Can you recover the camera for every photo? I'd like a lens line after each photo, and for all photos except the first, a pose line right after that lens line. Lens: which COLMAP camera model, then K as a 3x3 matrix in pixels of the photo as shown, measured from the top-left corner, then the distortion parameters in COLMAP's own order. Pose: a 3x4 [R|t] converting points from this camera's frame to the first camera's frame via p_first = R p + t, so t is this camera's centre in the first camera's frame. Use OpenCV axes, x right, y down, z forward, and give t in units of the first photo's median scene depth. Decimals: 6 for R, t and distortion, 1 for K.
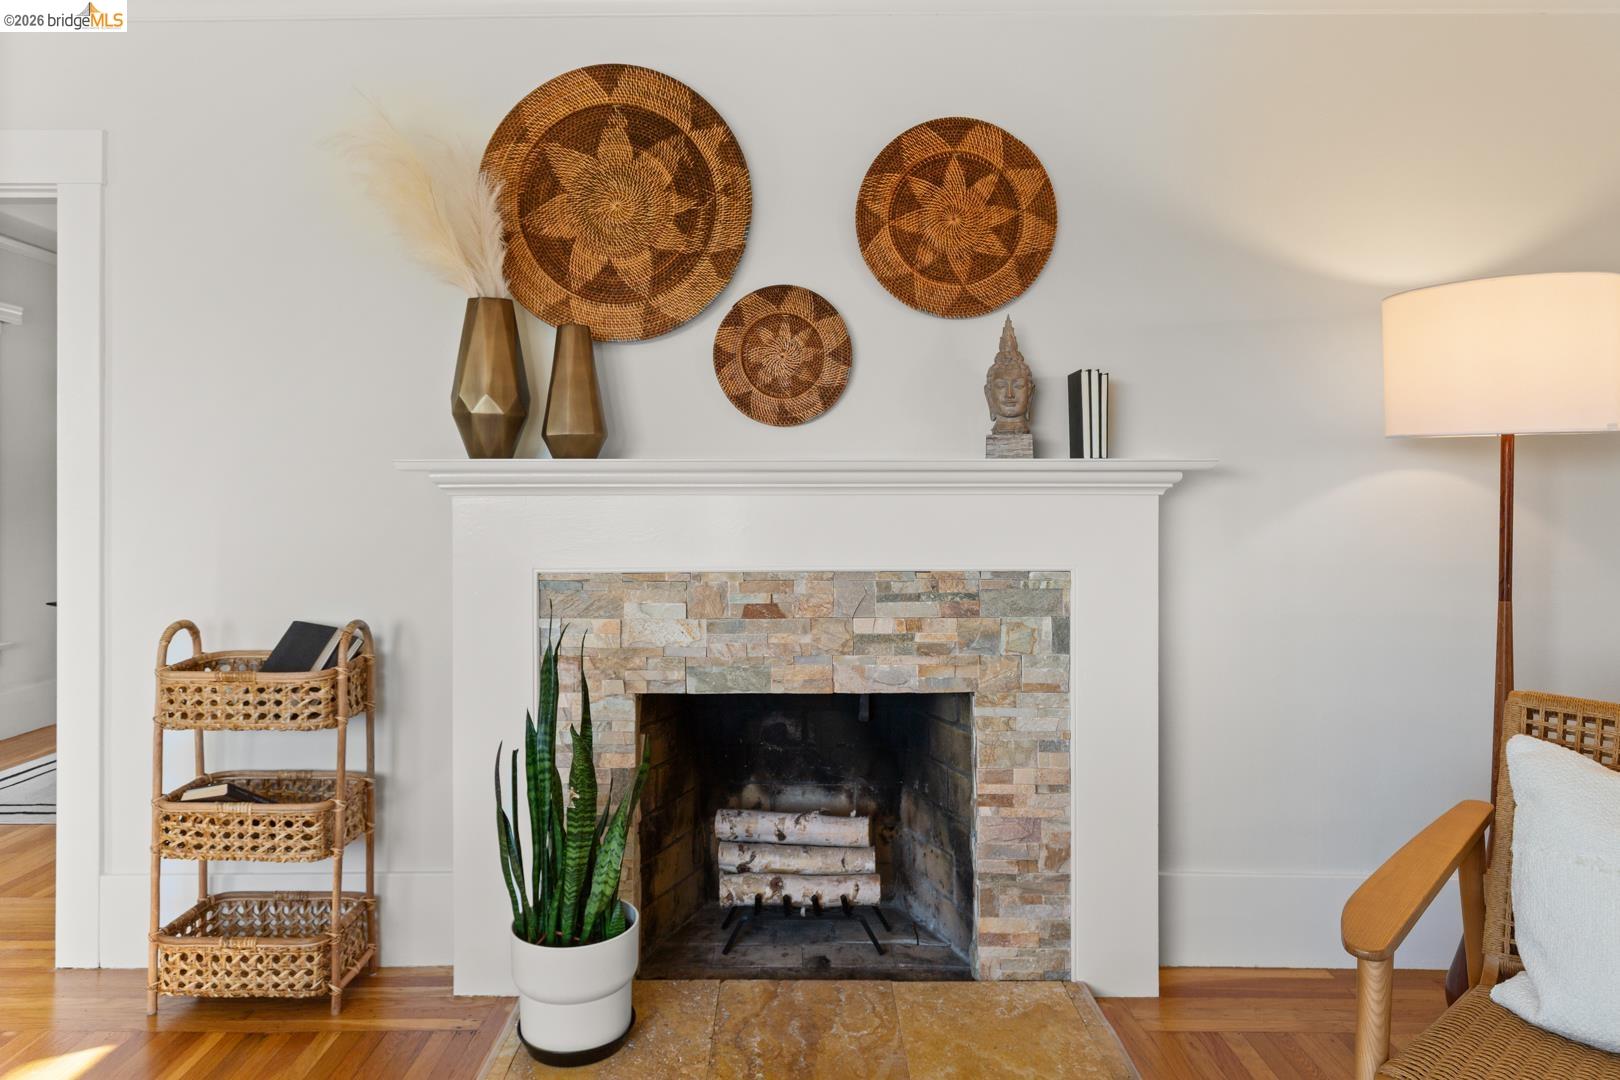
lens RADIAL K [[1017.3, 0, 762.9], [0, 1017.3, 473.3], [0, 0, 1]] dist [-0.002298, -0.003451]
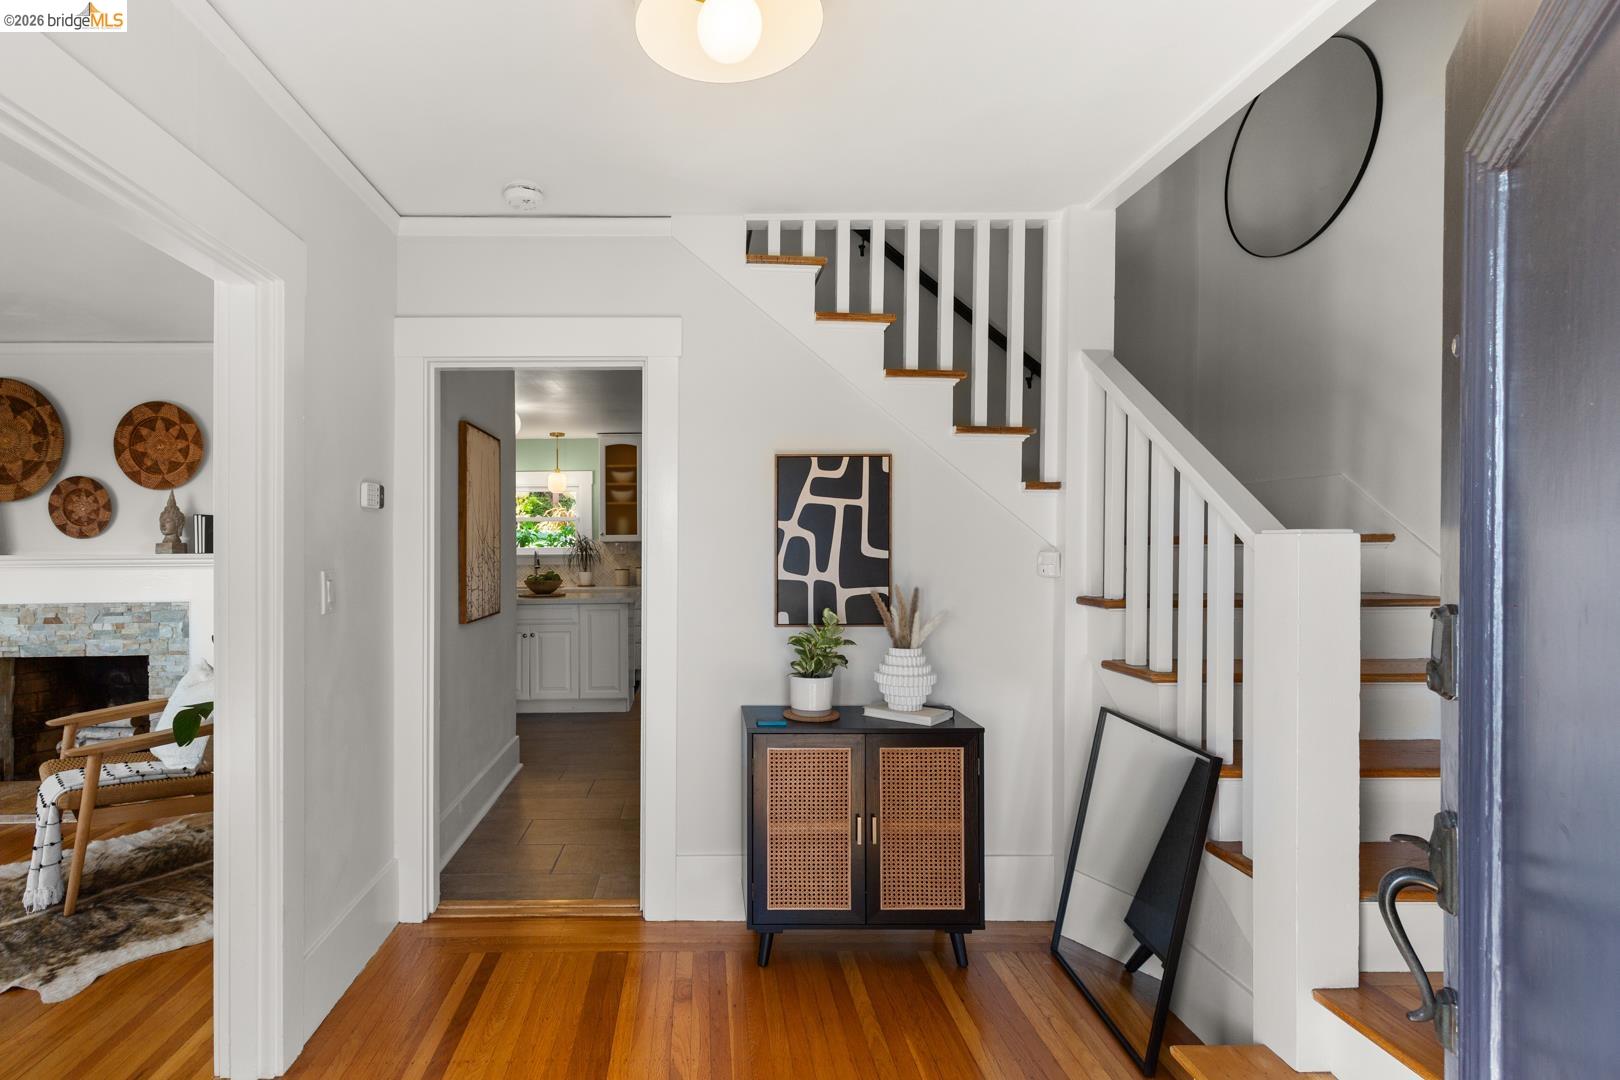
lens RADIAL K [[874.3, 0, 802.4], [0, 874.3, 531.1], [0, 0, 1]] dist [-0.000846, 0.006837]
pose [[0.999880, -0.005127, 0.014625, 1.585342], [0.005040, 0.999969, 0.006011, -0.066870], [-0.014655, -0.005936, 0.999875, -0.957820]]
